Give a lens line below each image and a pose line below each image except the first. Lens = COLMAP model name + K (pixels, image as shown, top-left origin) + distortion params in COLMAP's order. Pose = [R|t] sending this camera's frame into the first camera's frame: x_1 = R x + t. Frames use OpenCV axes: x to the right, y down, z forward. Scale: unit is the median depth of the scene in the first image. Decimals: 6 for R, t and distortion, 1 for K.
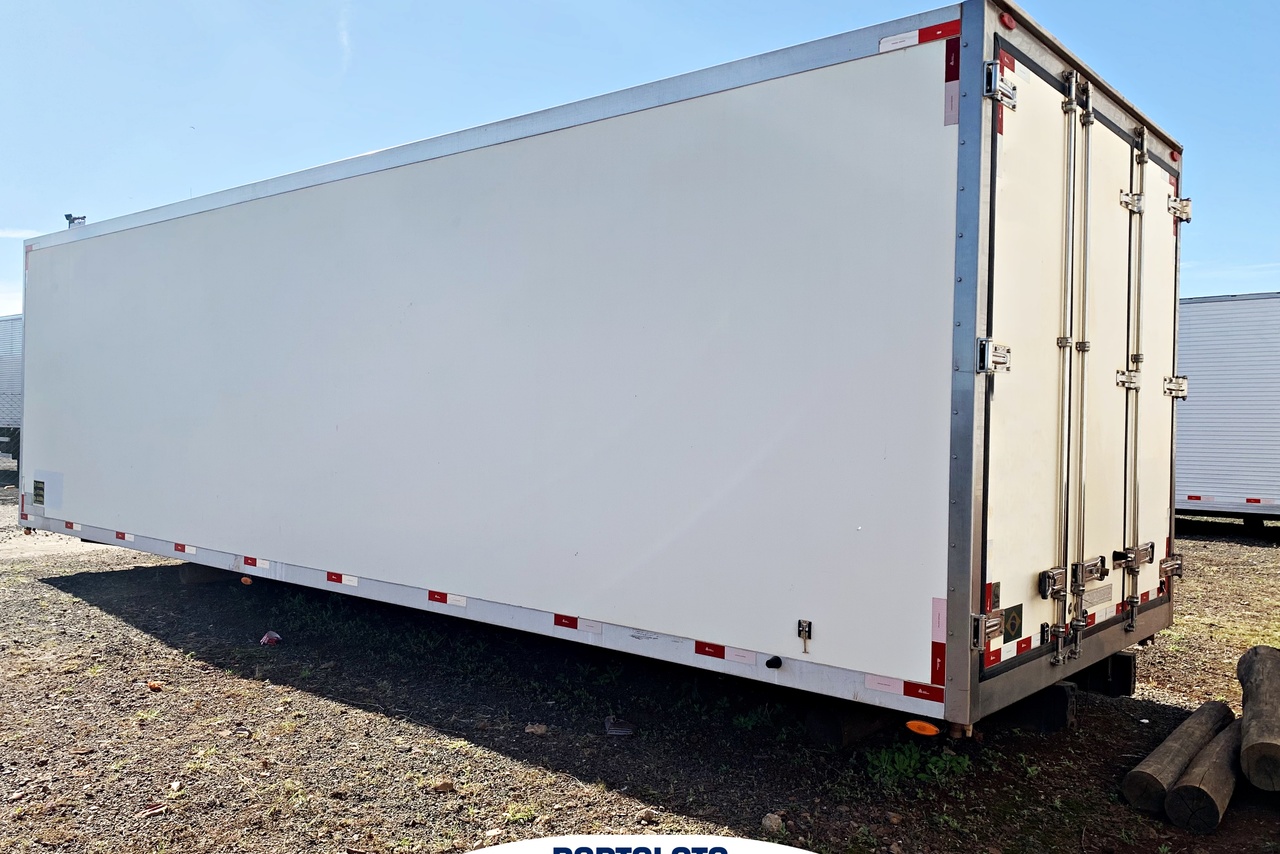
lens RADIAL K [[1029.2, 0, 640.0], [0, 1029.2, 427.0], [0, 0, 1]] dist [0.065426, -0.126528]
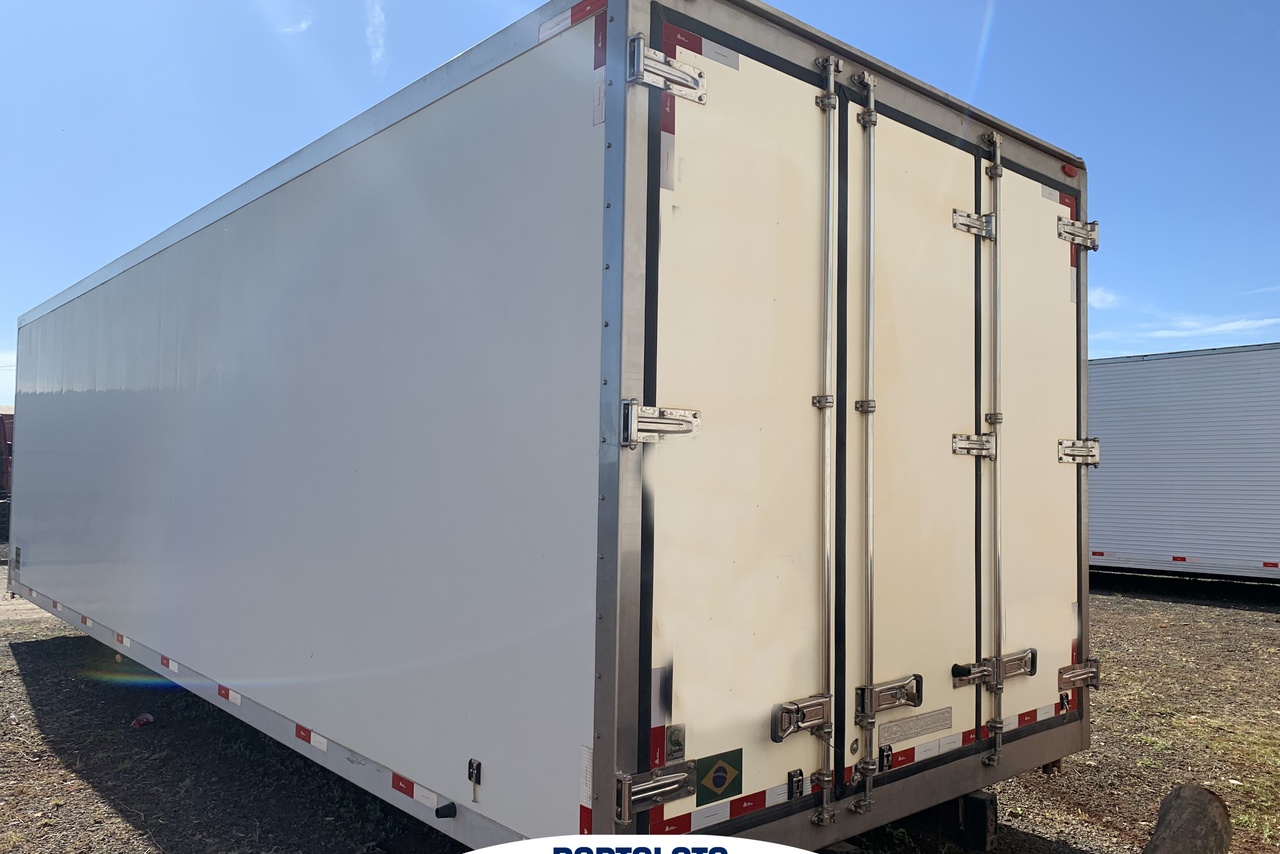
lens RADIAL K [[966.2, 0, 642.0], [0, 966.2, 435.9], [0, 0, 1]] dist [0.034092, -0.056955]
pose [[0.989806, -0.011564, -0.141952, 0.322579], [0.004894, 0.998871, -0.047248, -0.019189], [0.142338, 0.046071, 0.988745, 0.227706]]
